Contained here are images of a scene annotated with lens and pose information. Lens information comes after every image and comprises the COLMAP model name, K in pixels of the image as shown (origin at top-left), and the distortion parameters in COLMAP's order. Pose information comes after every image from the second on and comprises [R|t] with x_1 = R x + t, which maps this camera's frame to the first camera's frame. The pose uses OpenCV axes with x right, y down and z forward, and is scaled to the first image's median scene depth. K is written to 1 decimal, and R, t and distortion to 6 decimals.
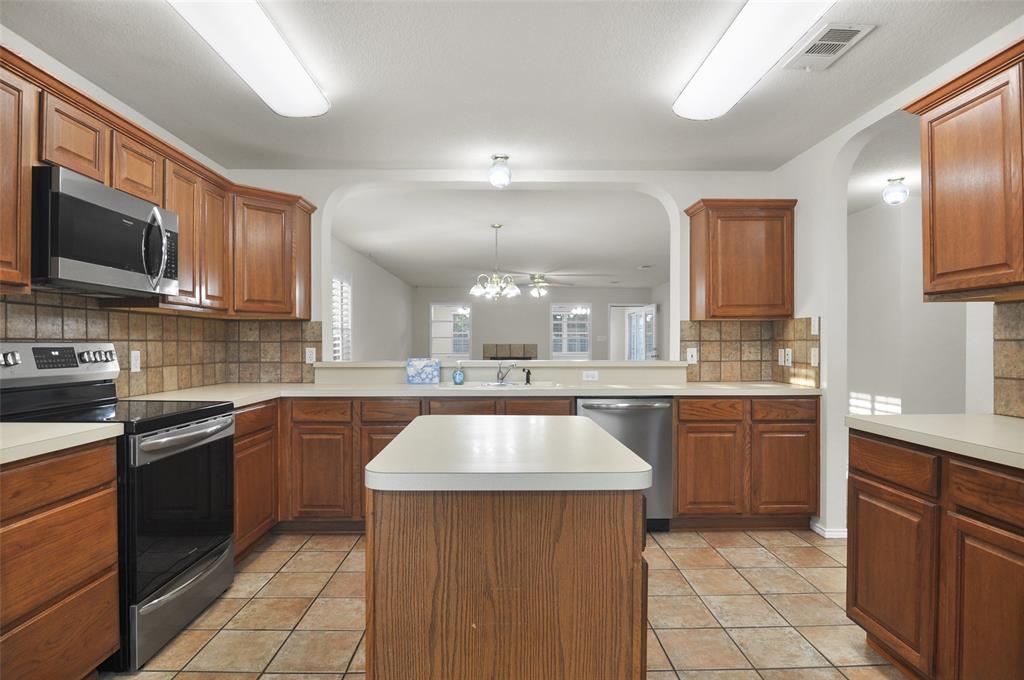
lens RADIAL K [[555.7, 0, 506.5], [0, 555.7, 343.2], [0, 0, 1]] dist [-0.003610, -0.017704]
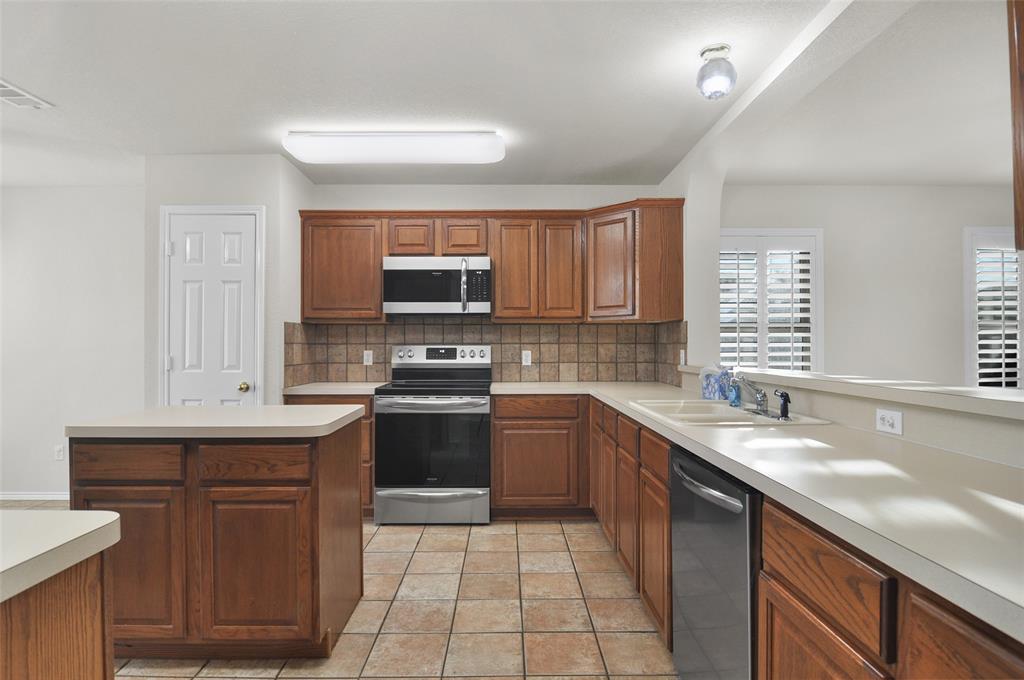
lens RADIAL K [[546.4, 0, 510.4], [0, 546.4, 345.2], [0, 0, 1]] dist [0.004252, -0.009615]
pose [[-0.005482, -0.001012, -0.999984, 0.672919], [0.002853, 0.999995, -0.001028, 0.000735], [0.999981, -0.002859, -0.005479, 0.849222]]
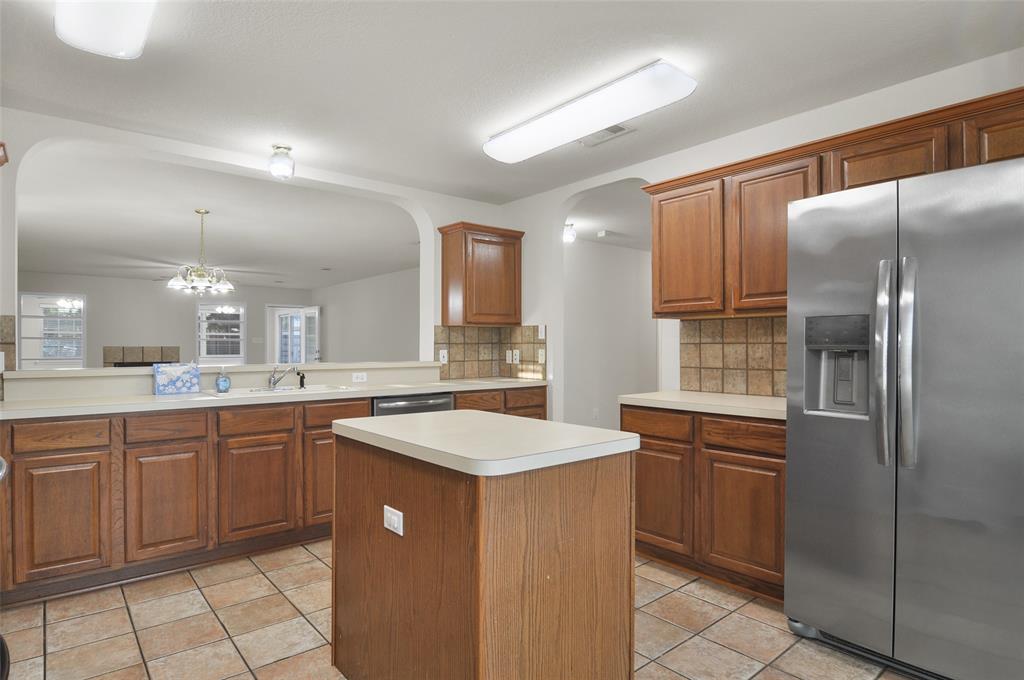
lens RADIAL K [[555.7, 0, 506.5], [0, 555.7, 343.2], [0, 0, 1]] dist [-0.003610, -0.017704]
pose [[0.779603, 0.002857, 0.626267, -0.331837], [-0.000090, 0.999990, -0.004450, 0.000363], [-0.626274, 0.003413, 0.779596, 0.038836]]
